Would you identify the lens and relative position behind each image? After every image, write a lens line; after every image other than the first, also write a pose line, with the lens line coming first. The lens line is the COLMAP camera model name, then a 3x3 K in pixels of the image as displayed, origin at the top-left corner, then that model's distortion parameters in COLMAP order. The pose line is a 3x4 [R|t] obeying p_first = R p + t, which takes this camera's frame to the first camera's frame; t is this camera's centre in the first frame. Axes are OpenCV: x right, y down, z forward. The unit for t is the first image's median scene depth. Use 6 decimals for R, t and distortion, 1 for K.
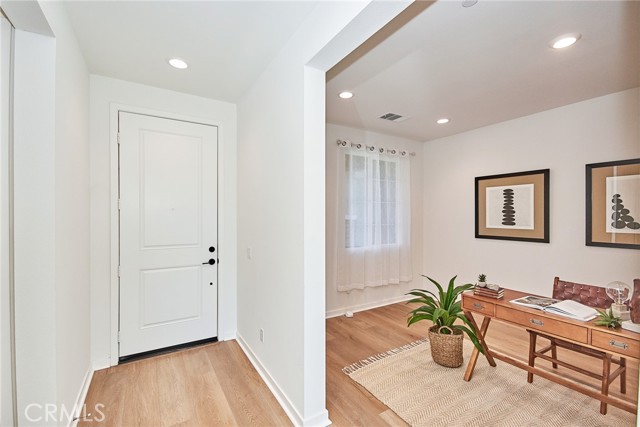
lens RADIAL K [[282.0, 0, 320.8], [0, 282.0, 213.8], [0, 0, 1]] dist [0.015699, -0.007564]
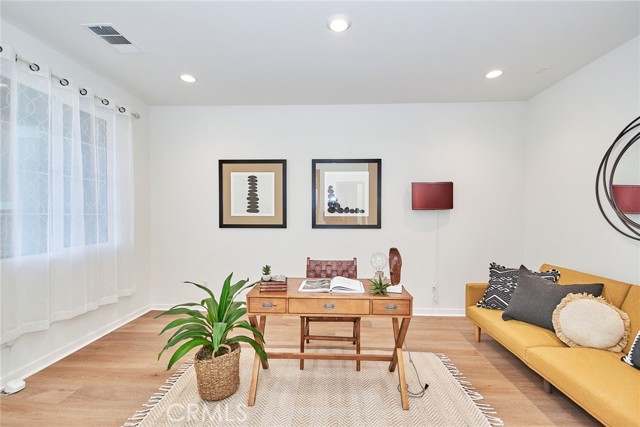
lens RADIAL K [[282.0, 0, 321.0], [0, 282.0, 215.9], [0, 0, 1]] dist [0.015699, -0.007564]
pose [[0.558941, -0.007901, 0.829170, -0.012329], [-0.005213, 0.999901, 0.013043, 0.037959], [-0.829191, -0.011613, 0.558844, 0.267663]]
